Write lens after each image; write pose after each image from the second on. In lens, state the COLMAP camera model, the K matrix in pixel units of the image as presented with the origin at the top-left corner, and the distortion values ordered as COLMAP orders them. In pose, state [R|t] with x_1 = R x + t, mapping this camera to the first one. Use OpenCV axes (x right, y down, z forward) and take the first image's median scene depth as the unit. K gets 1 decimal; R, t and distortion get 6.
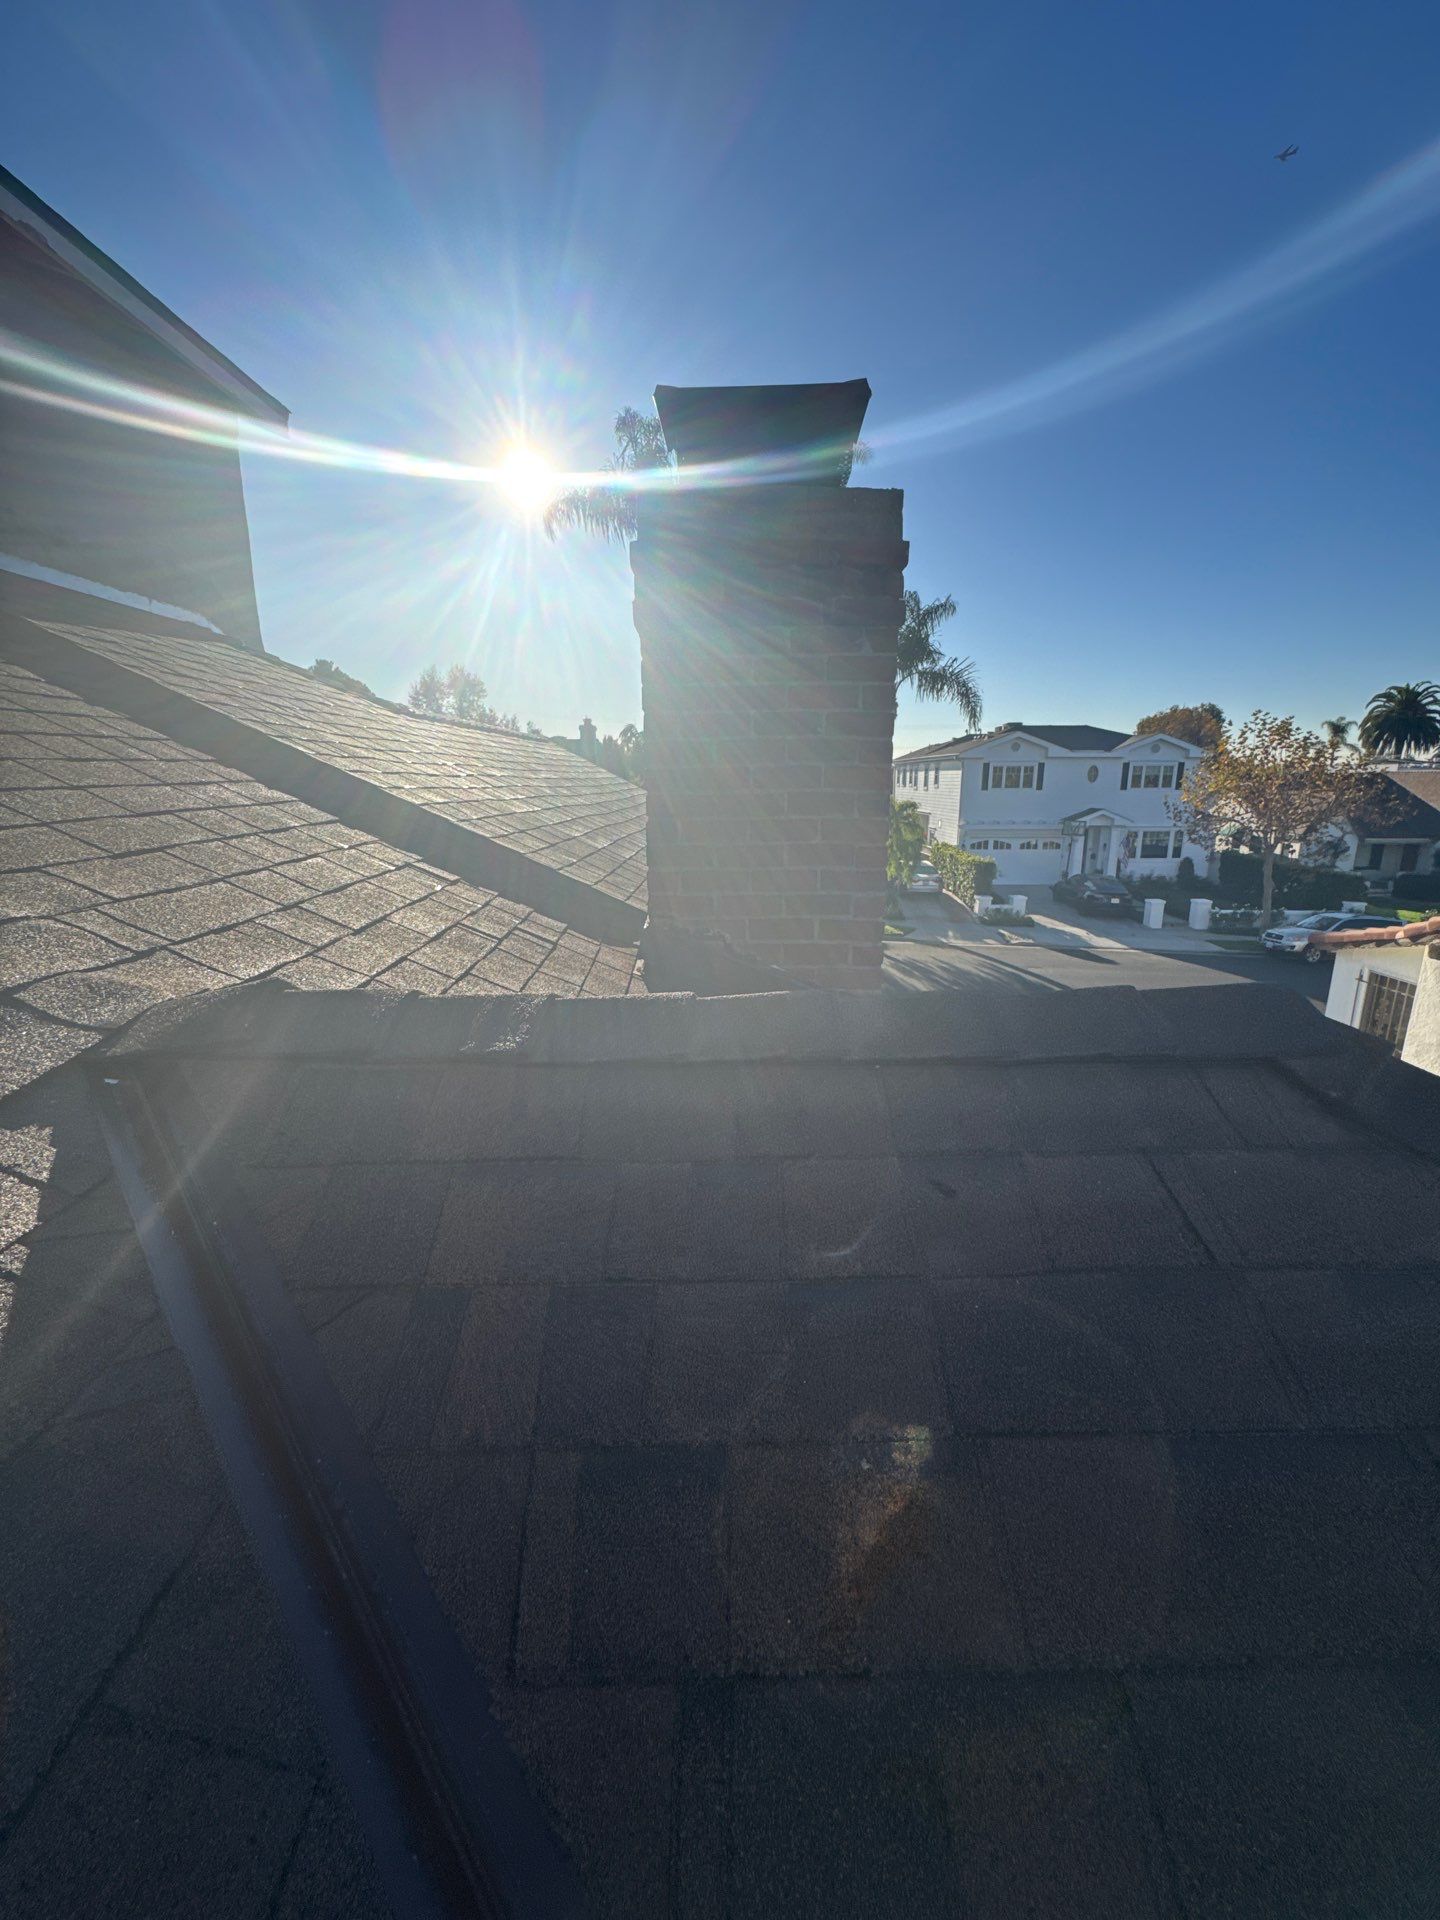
lens RADIAL K [[763.8, 0, 720.5], [0, 763.8, 958.1], [0, 0, 1]] dist [-0.002807, 0.000118]
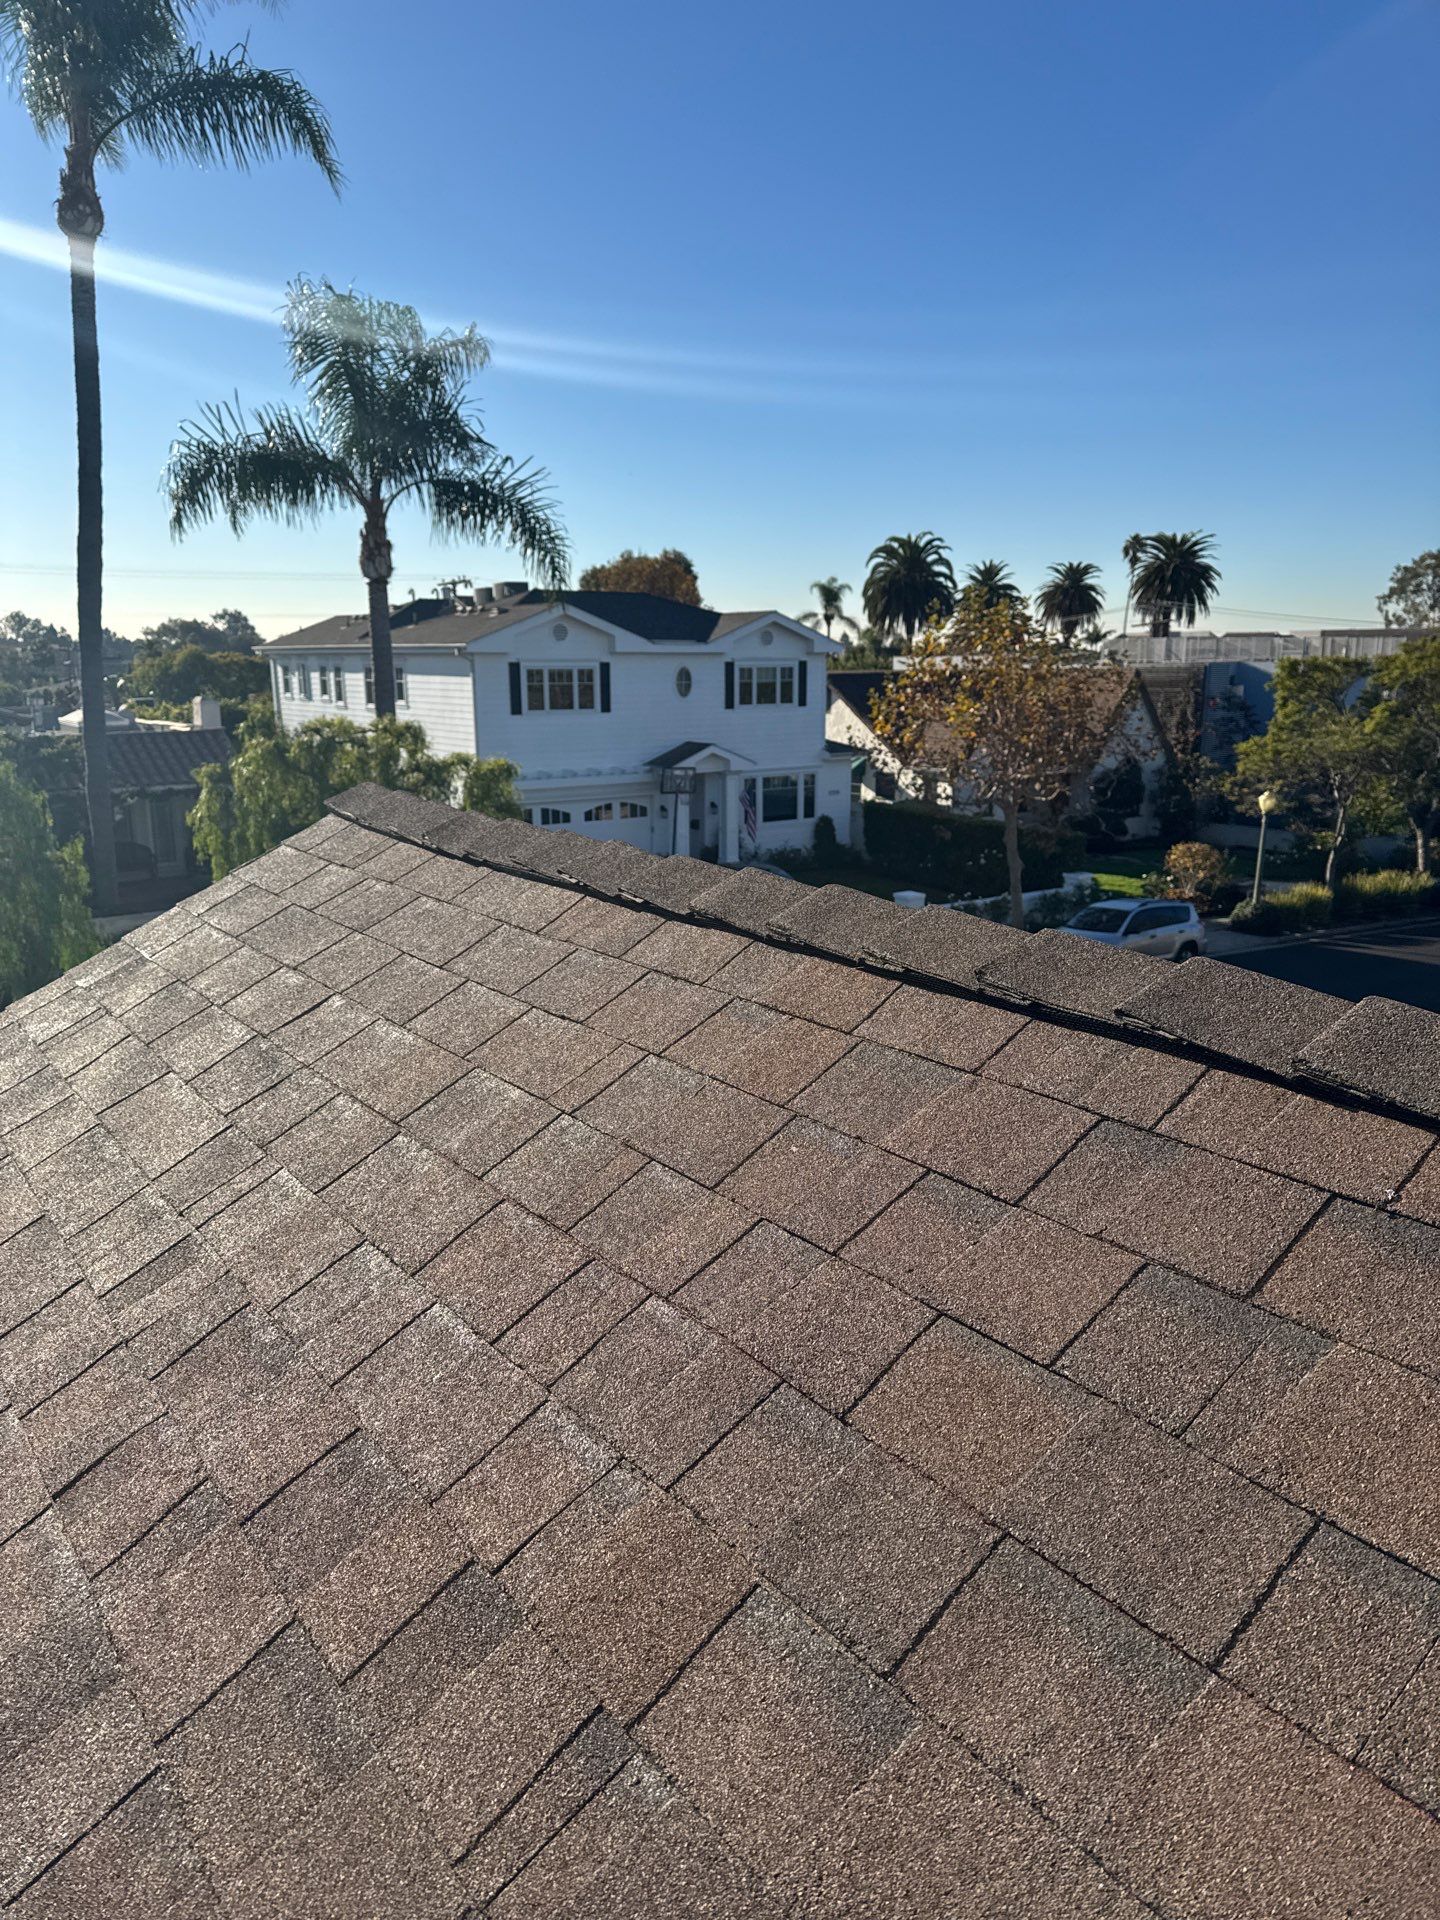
lens RADIAL K [[1340.9, 0, 720.0], [0, 1340.9, 960.0], [0, 0, 1]] dist [0.147548, -0.293854]
pose [[0.809586, -0.129886, 0.572450, -0.094763], [0.136756, 0.990112, 0.031244, -0.064142], [-0.570848, 0.052992, 0.819344, 0.171960]]
